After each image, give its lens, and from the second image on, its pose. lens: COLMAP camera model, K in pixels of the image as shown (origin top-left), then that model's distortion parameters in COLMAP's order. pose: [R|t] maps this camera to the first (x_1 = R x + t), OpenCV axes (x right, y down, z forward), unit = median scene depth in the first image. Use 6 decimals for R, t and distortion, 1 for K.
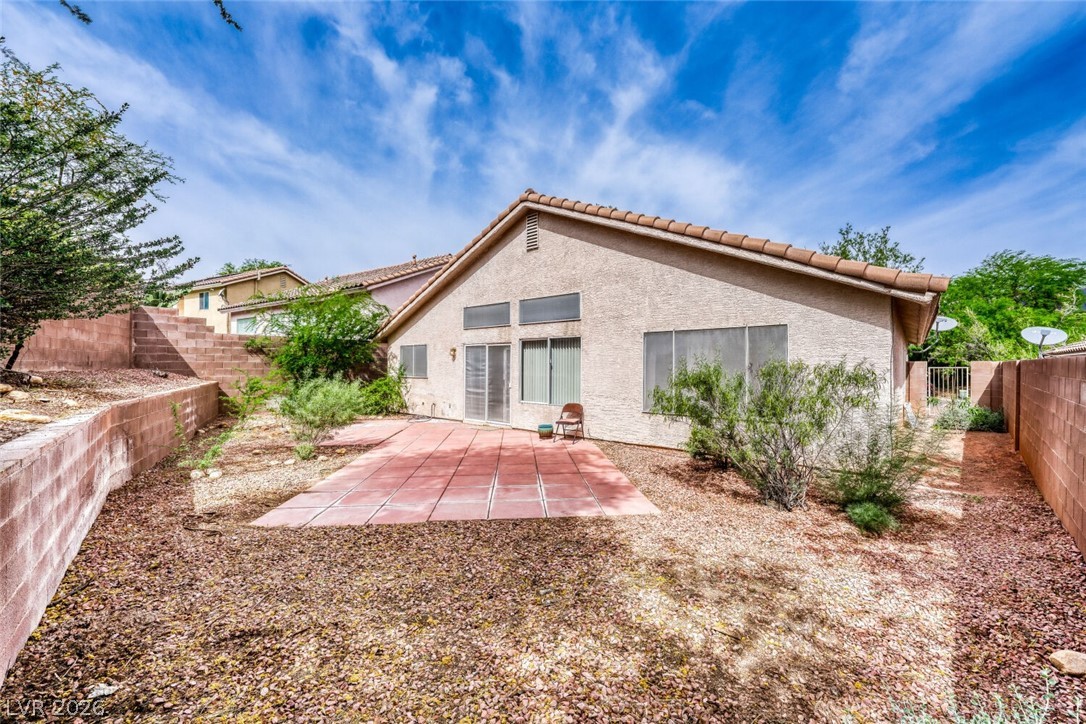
lens RADIAL K [[425.8, 0, 542.0], [0, 425.8, 359.9], [0, 0, 1]] dist [-0.014192, 0.002147]
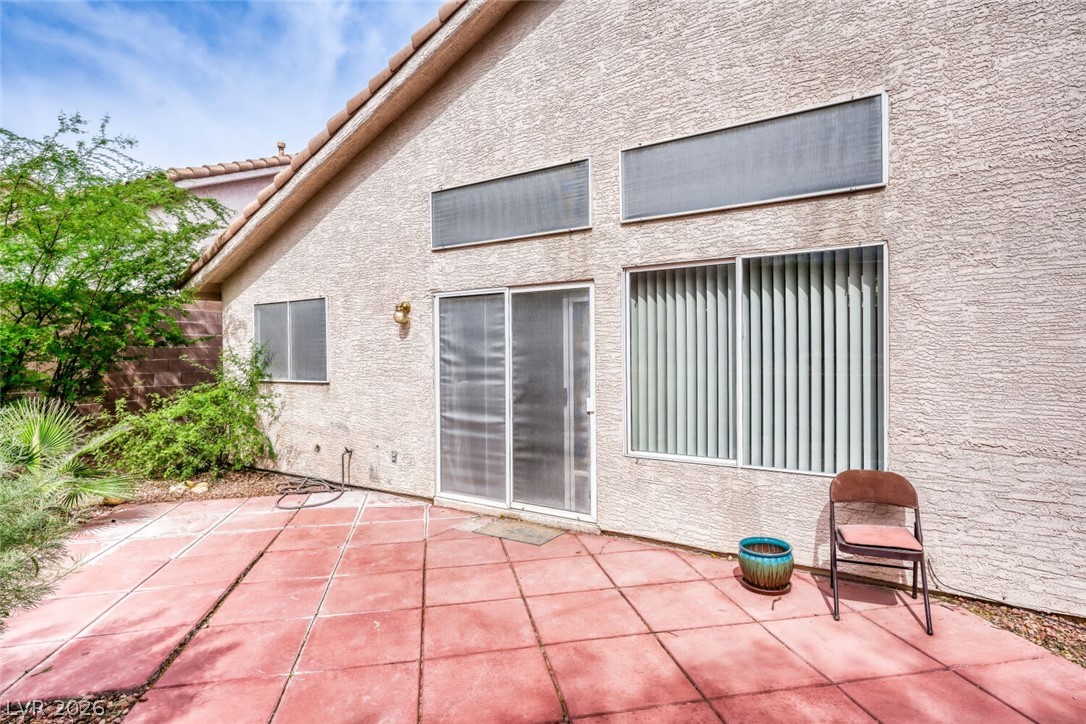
lens RADIAL K [[613.2, 0, 545.4], [0, 613.2, 367.9], [0, 0, 1]] dist [0.019992, 0.000931]
pose [[0.993671, -0.009226, 0.111954, -0.147827], [0.005691, 0.999476, 0.031855, 0.012340], [-0.112189, -0.031016, 0.993203, 0.459642]]
